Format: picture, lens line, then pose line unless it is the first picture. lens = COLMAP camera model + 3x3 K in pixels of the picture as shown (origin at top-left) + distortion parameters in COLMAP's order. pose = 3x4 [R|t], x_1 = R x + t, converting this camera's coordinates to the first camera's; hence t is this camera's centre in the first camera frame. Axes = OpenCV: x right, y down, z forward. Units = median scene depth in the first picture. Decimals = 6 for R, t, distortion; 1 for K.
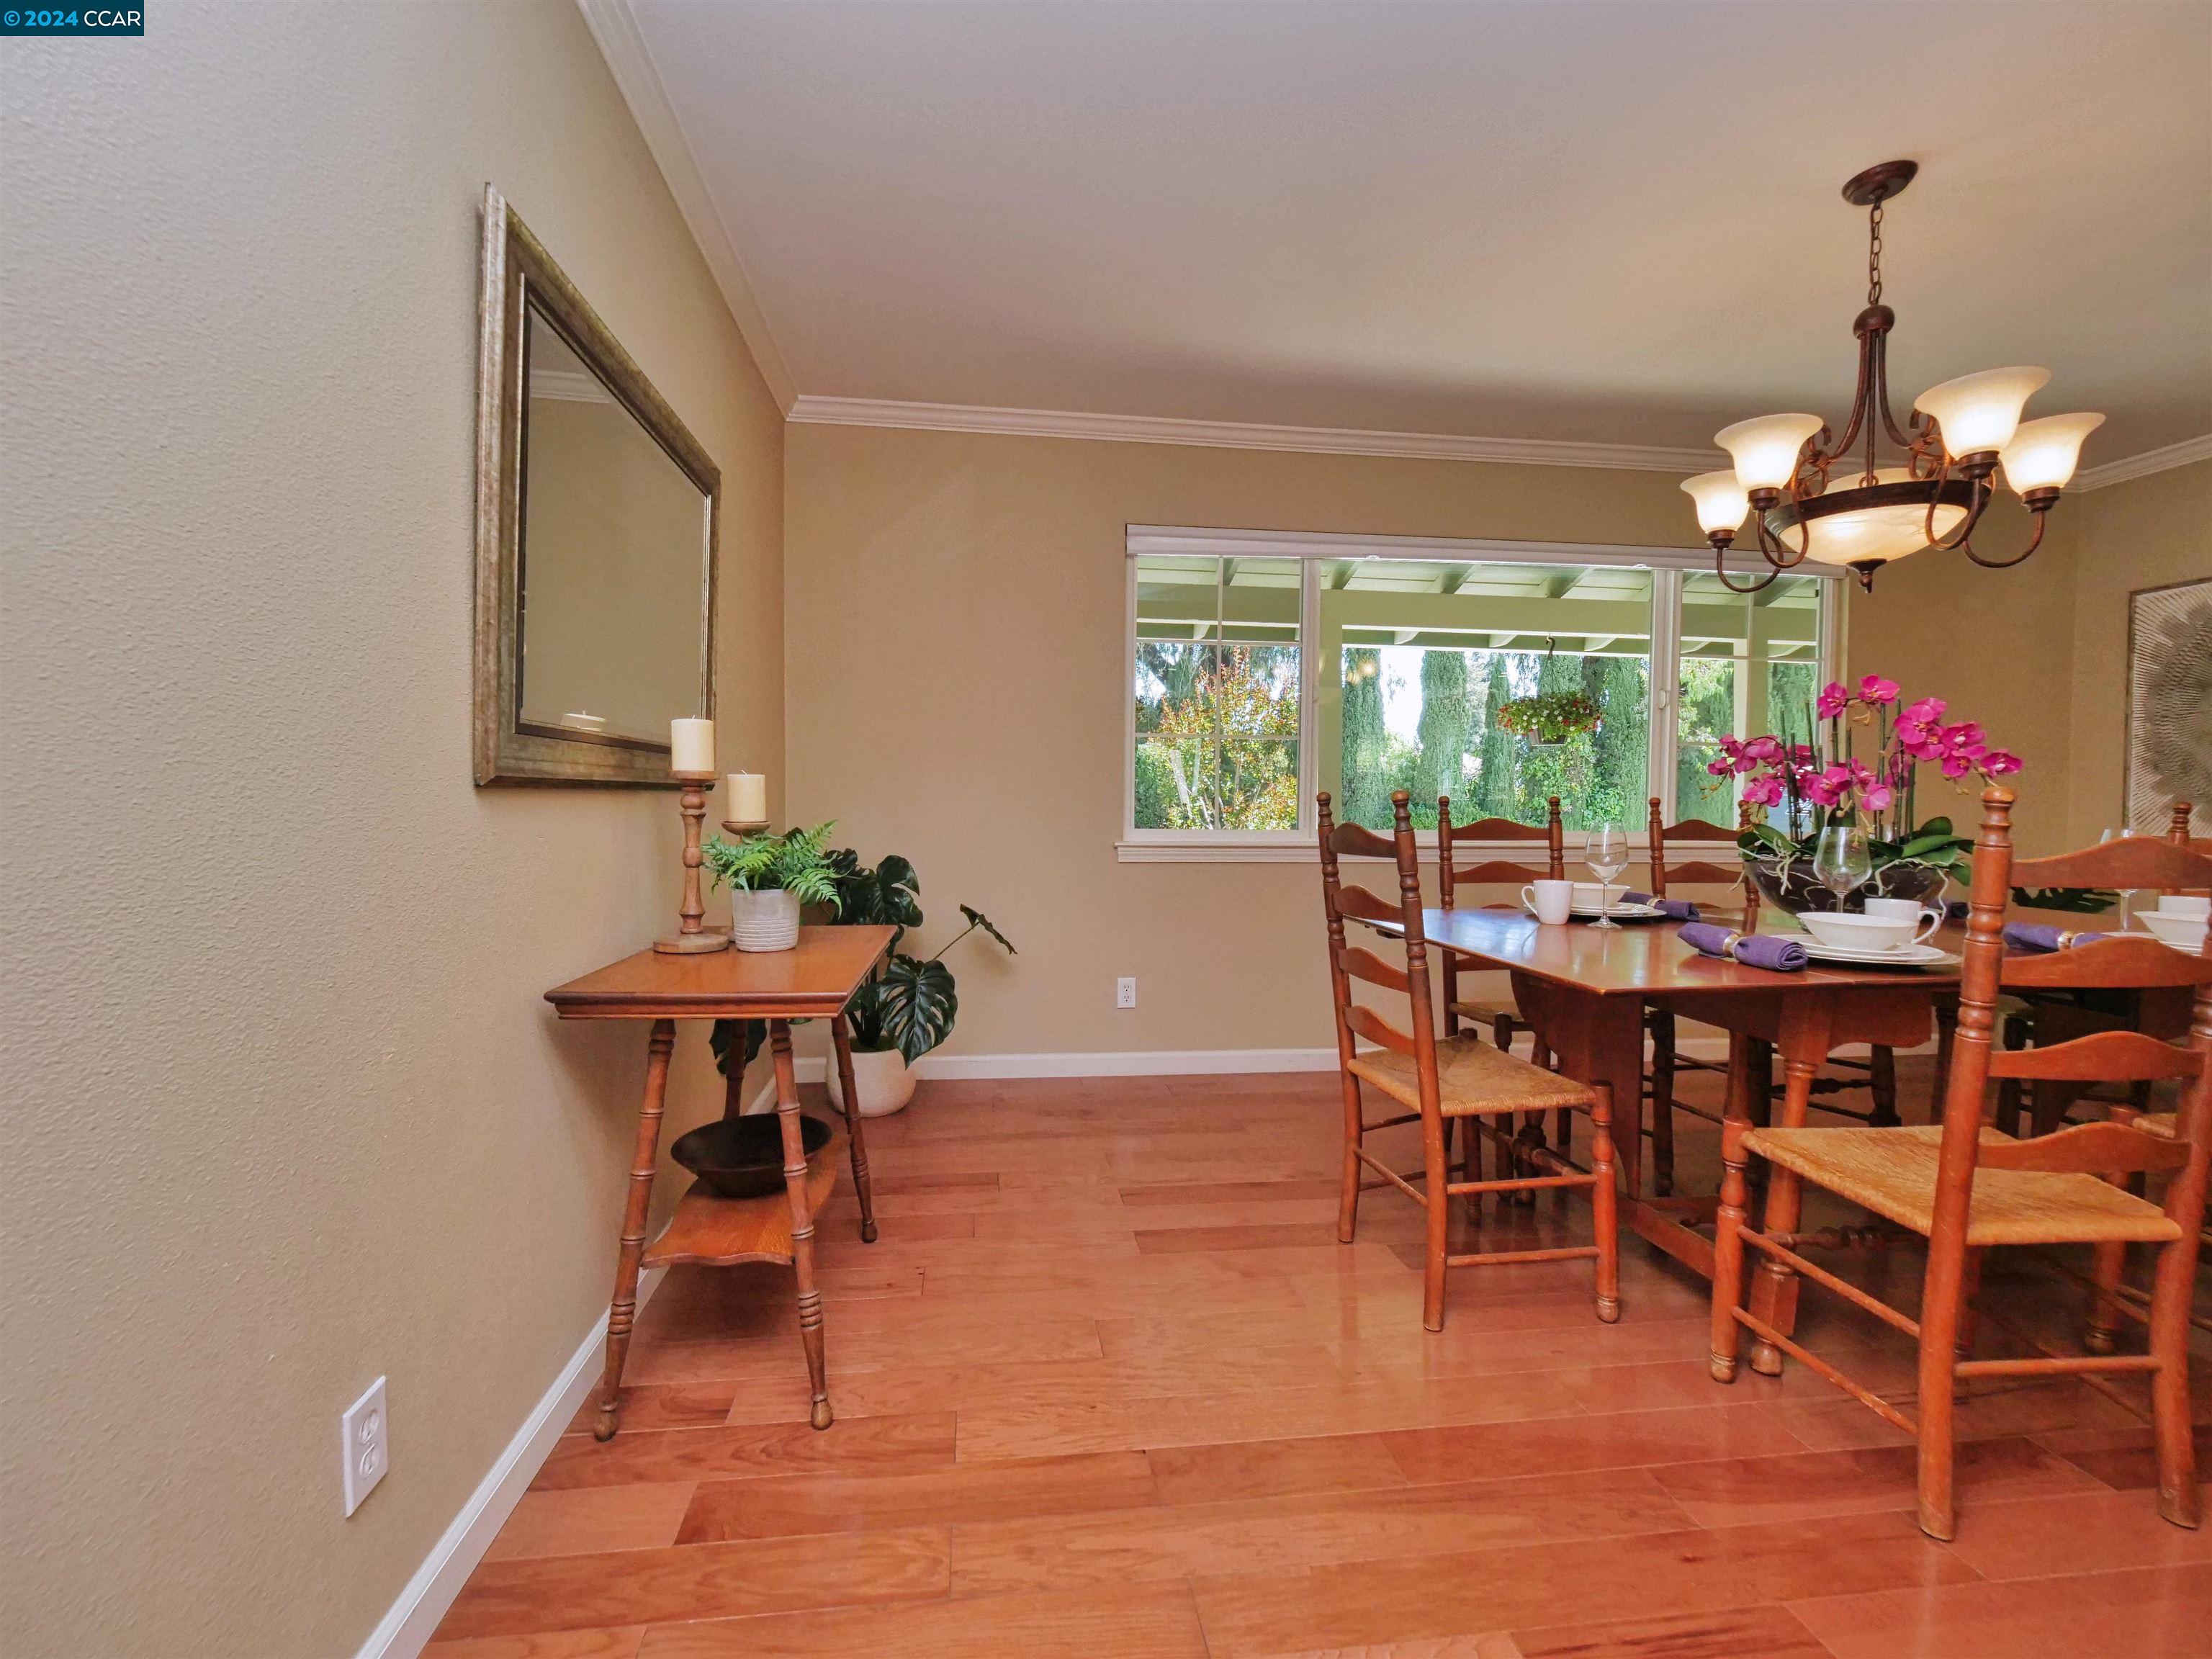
lens RADIAL K [[943.2, 0, 1097.2], [0, 943.2, 811.3], [0, 0, 1]] dist [-0.005974, 0.002180]
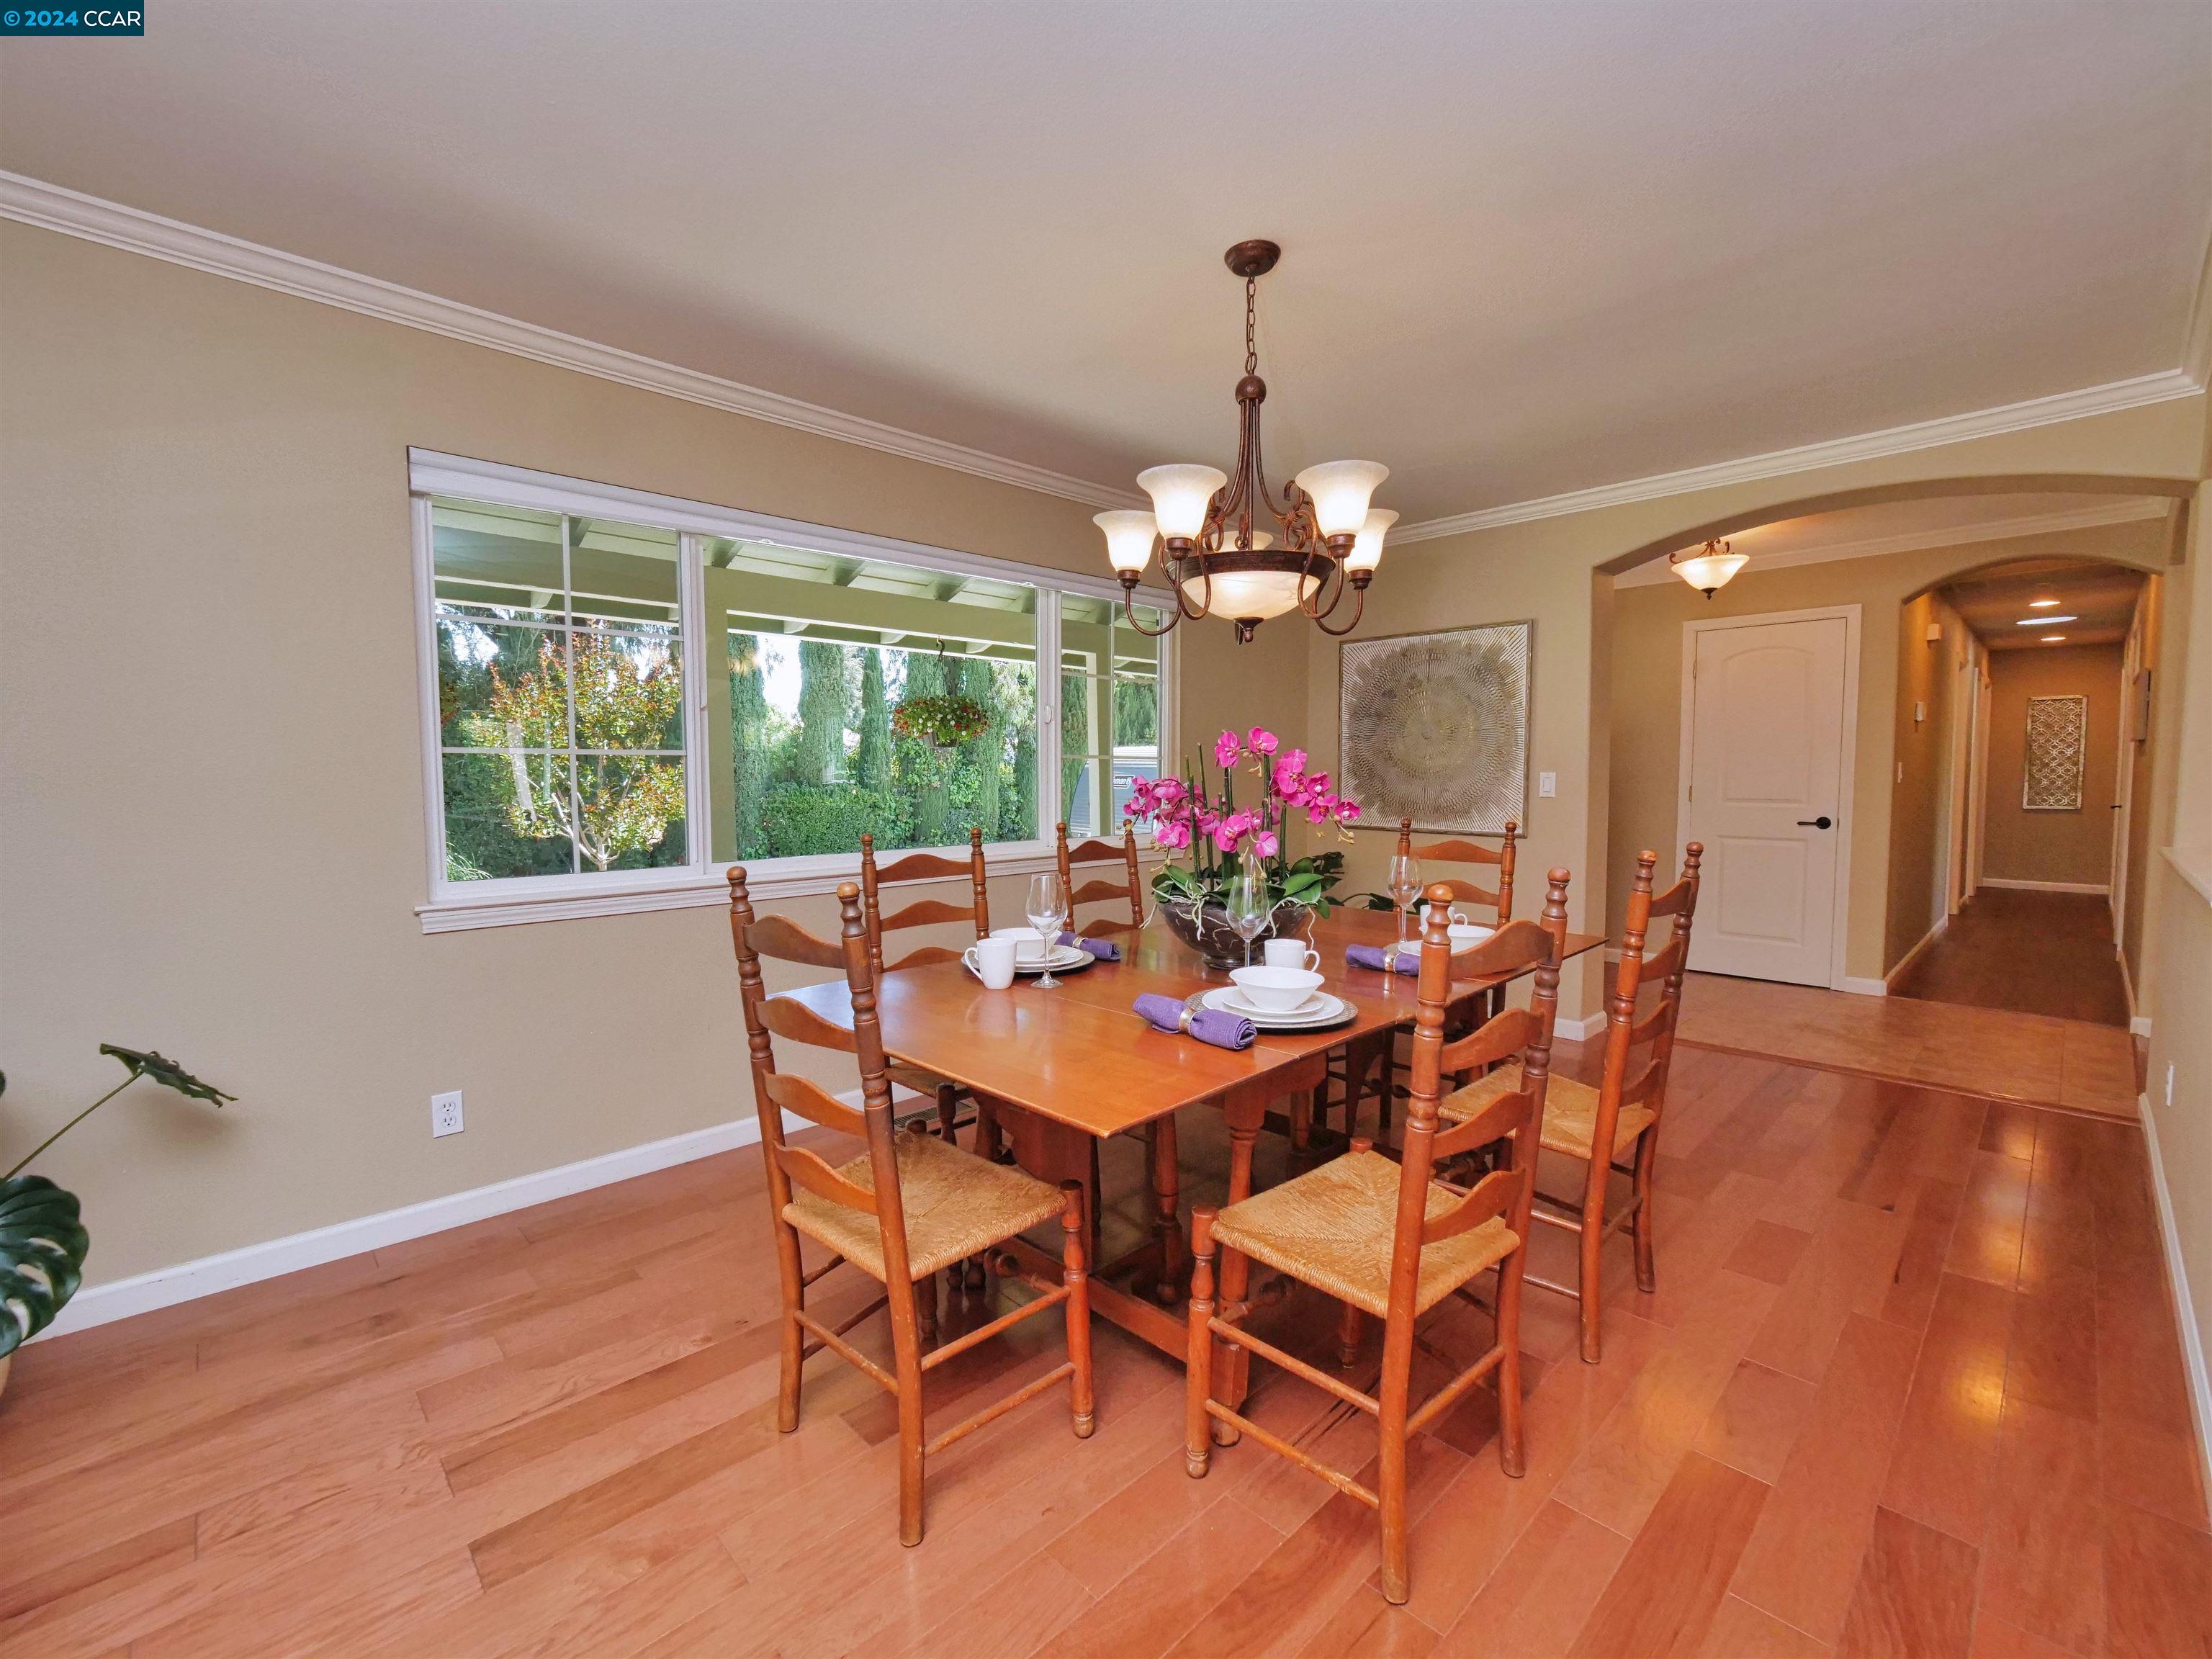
lens RADIAL K [[943.2, 0, 1094.2], [0, 943.2, 838.7], [0, 0, 1]] dist [-0.005974, 0.002180]
pose [[0.808138, -0.050999, 0.586782, 0.030946], [0.019737, 0.998030, 0.059559, -0.080076], [-0.588663, -0.036550, 0.807552, 0.218962]]
